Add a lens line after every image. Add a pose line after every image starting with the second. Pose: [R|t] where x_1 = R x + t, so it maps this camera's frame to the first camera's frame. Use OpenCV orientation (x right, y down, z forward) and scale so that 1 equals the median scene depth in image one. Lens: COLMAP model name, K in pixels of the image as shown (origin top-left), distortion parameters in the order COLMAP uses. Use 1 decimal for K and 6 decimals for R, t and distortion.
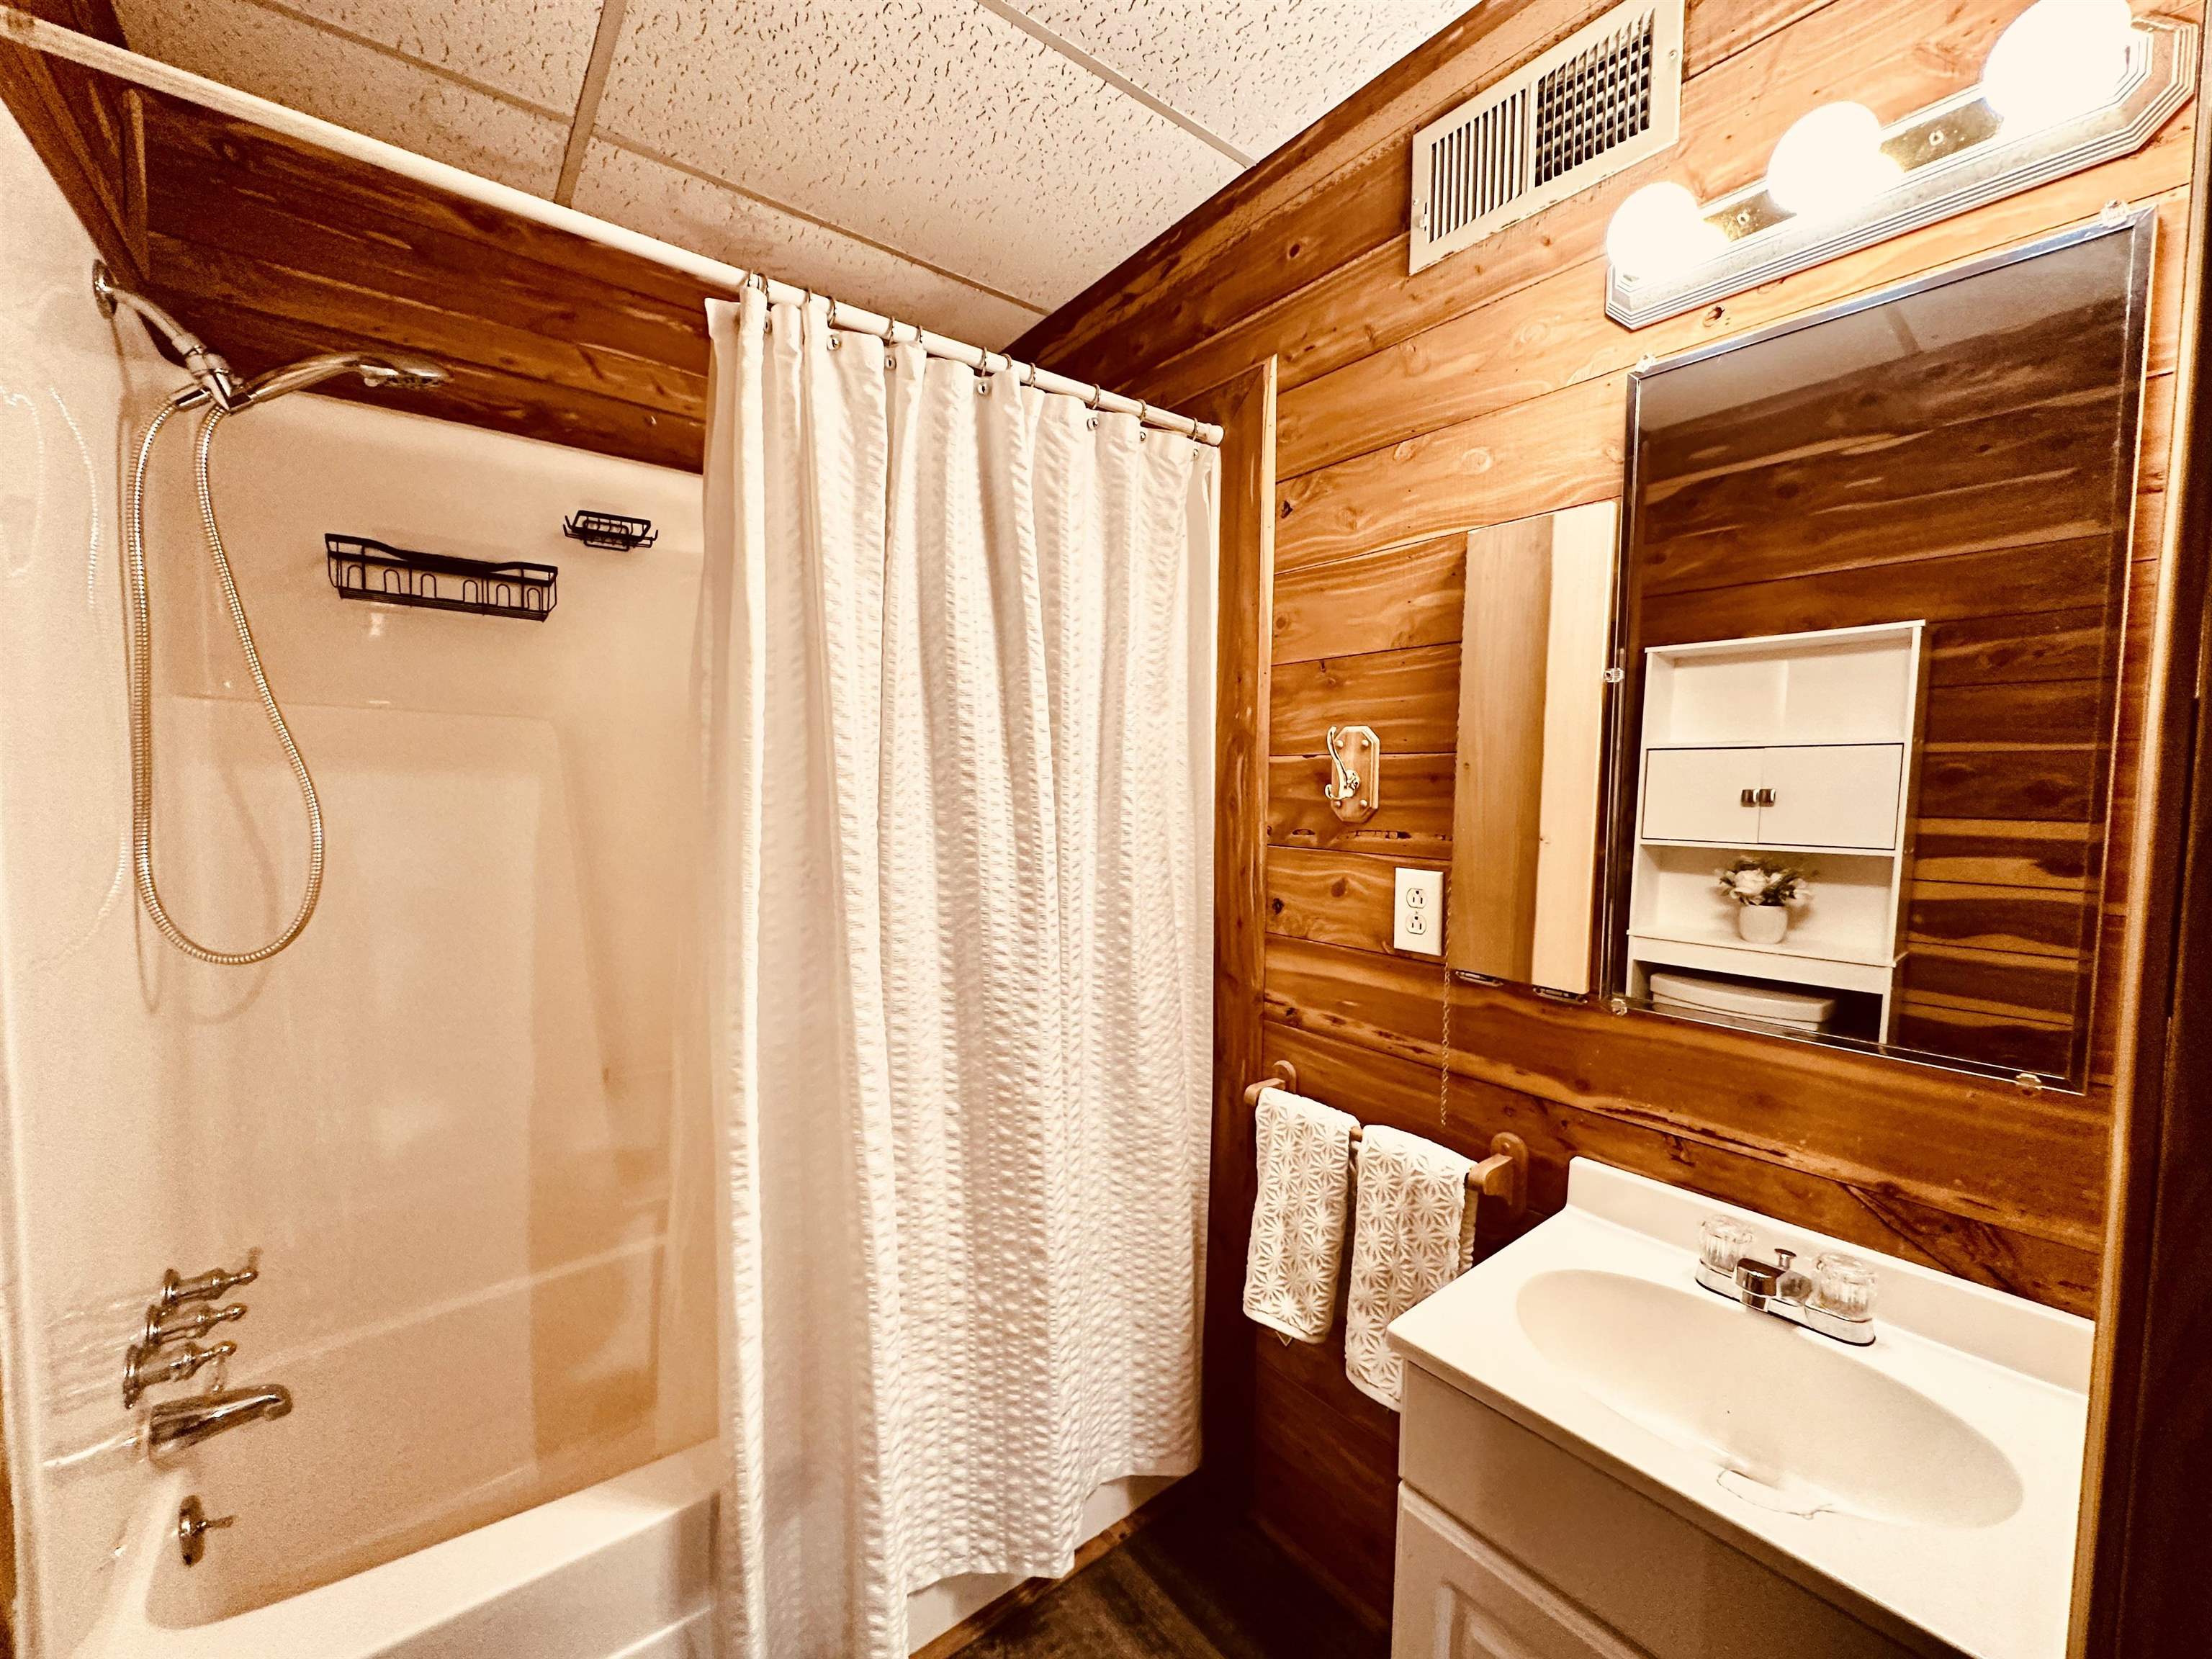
lens RADIAL K [[878.4, 0, 1095.8], [0, 878.4, 827.0], [0, 0, 1]] dist [-0.002352, -0.000279]
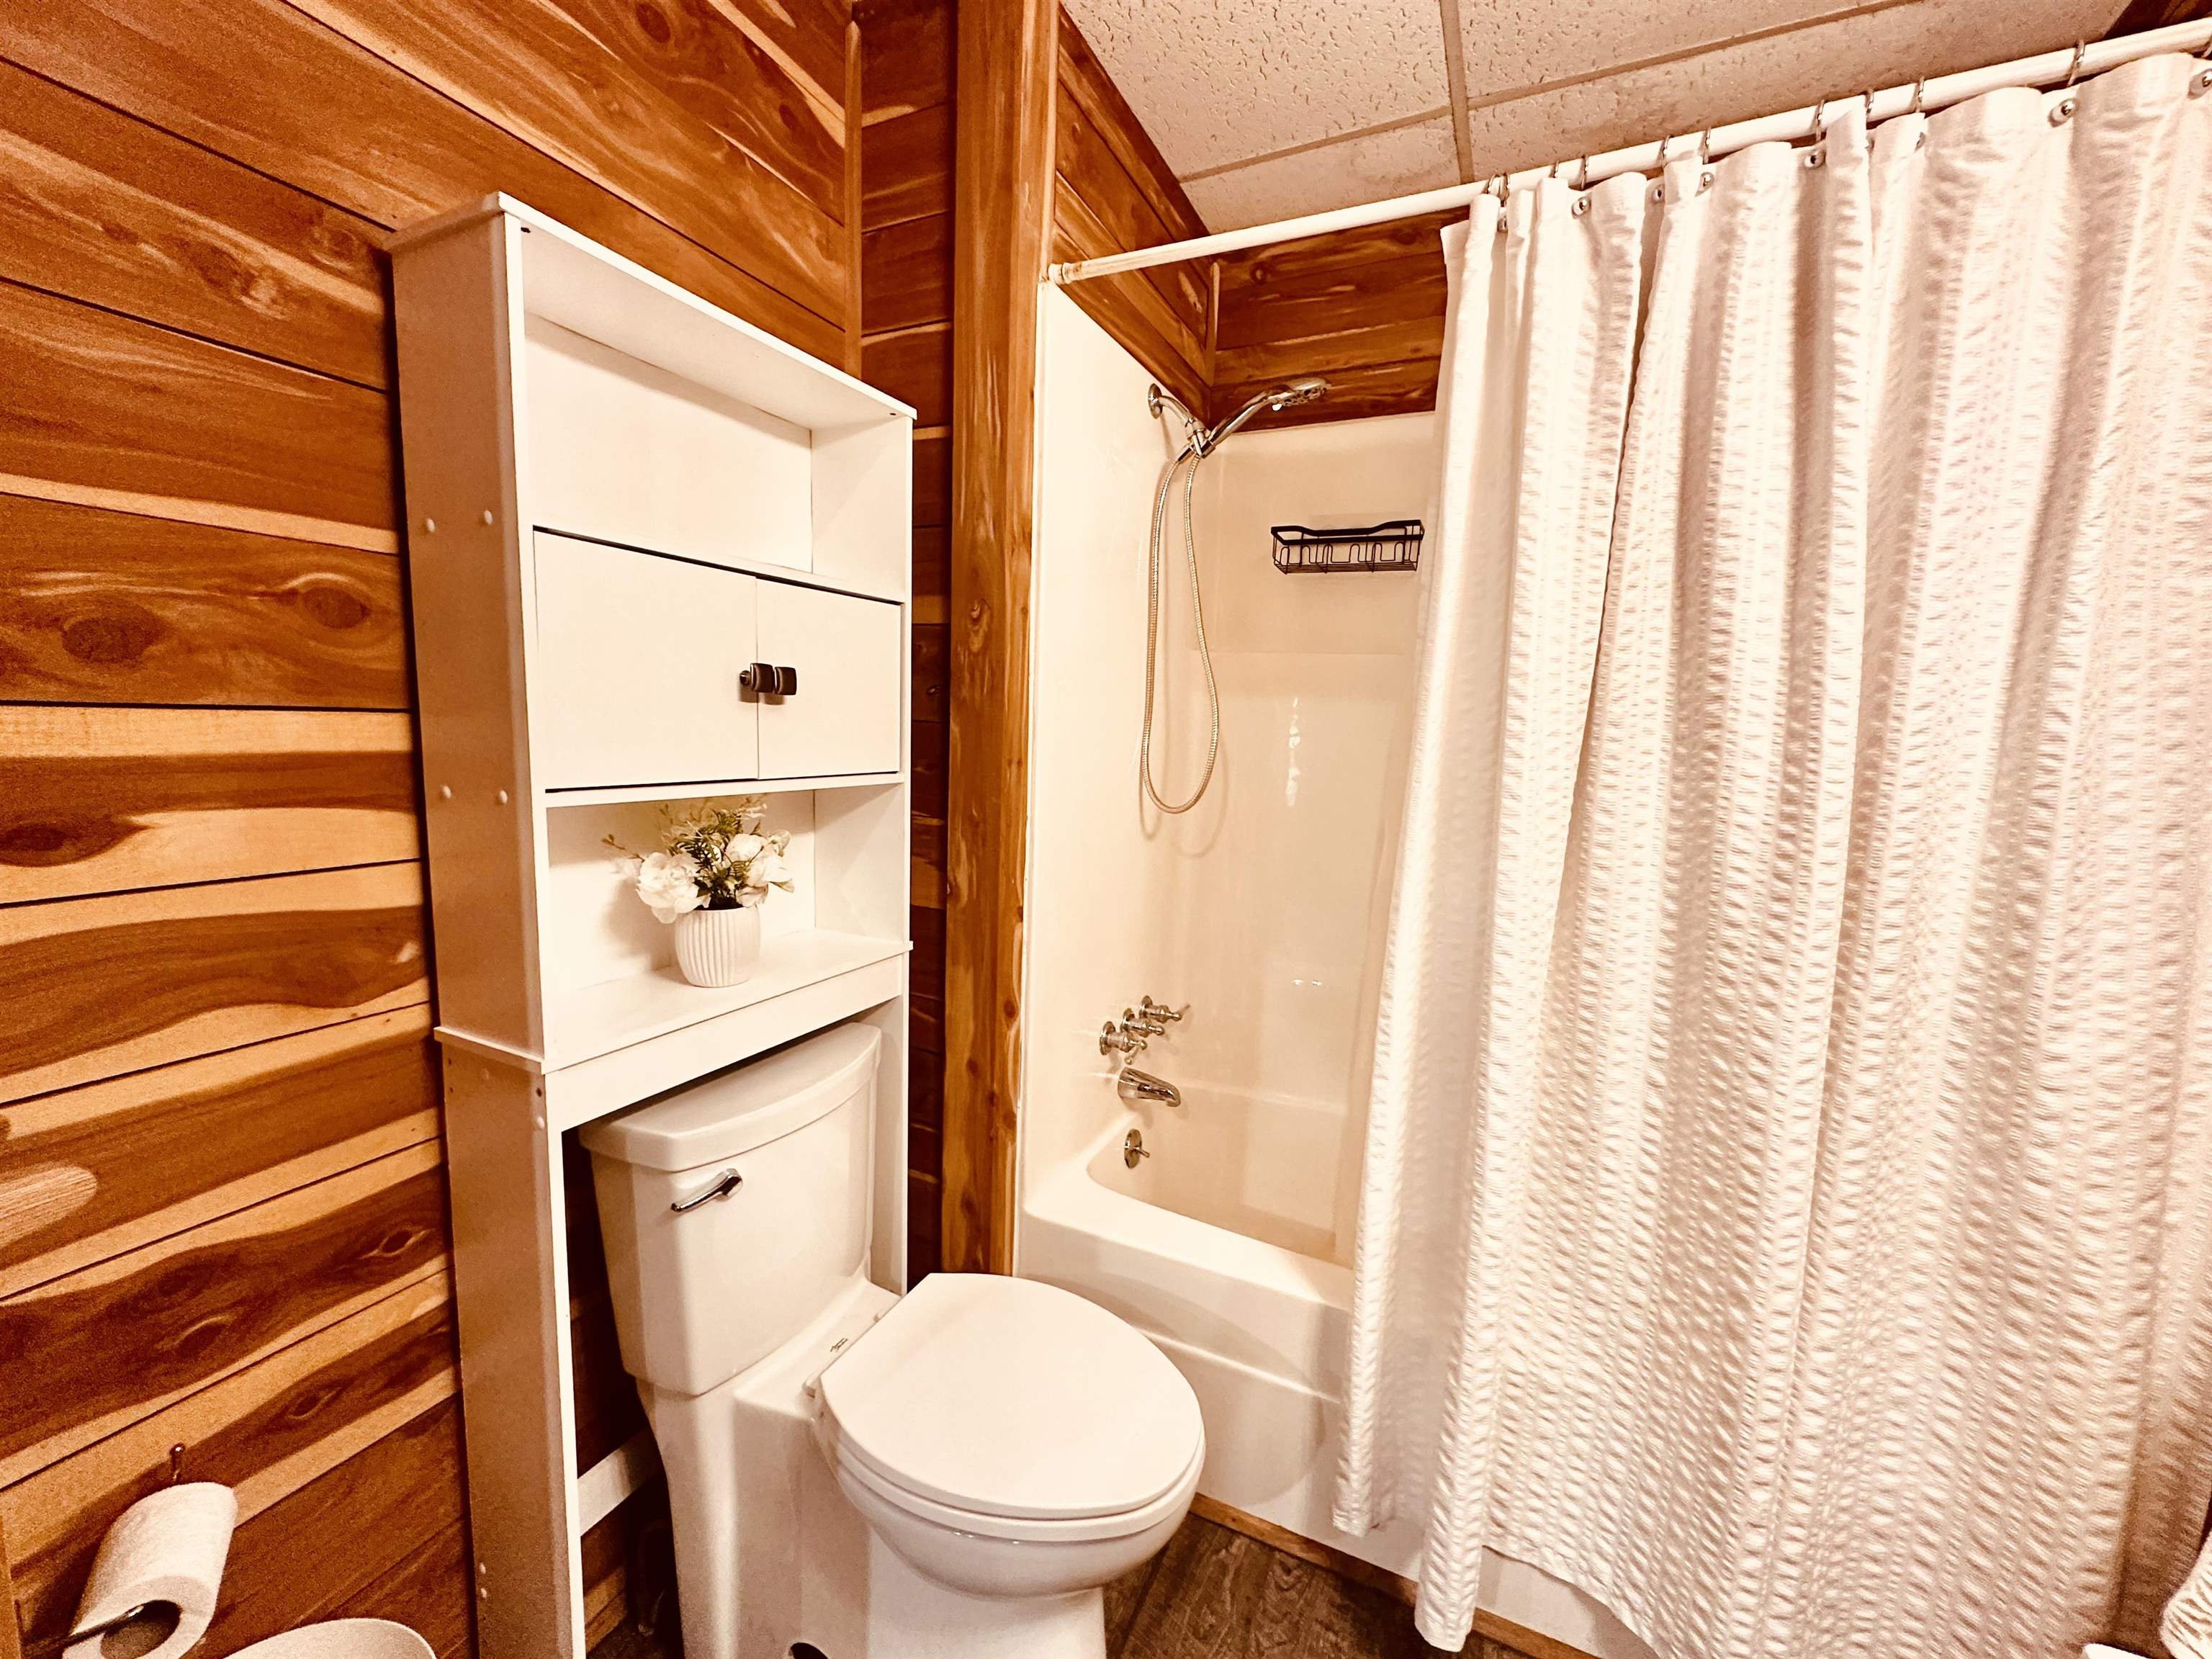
lens RADIAL K [[878.4, 0, 1095.8], [0, 878.4, 827.0], [0, 0, 1]] dist [-0.002352, -0.000279]
pose [[0.449324, 0.107943, -0.886824, 0.319186], [-0.079531, 0.993565, 0.080640, 0.055754], [0.889822, 0.034297, 0.455017, 0.132355]]
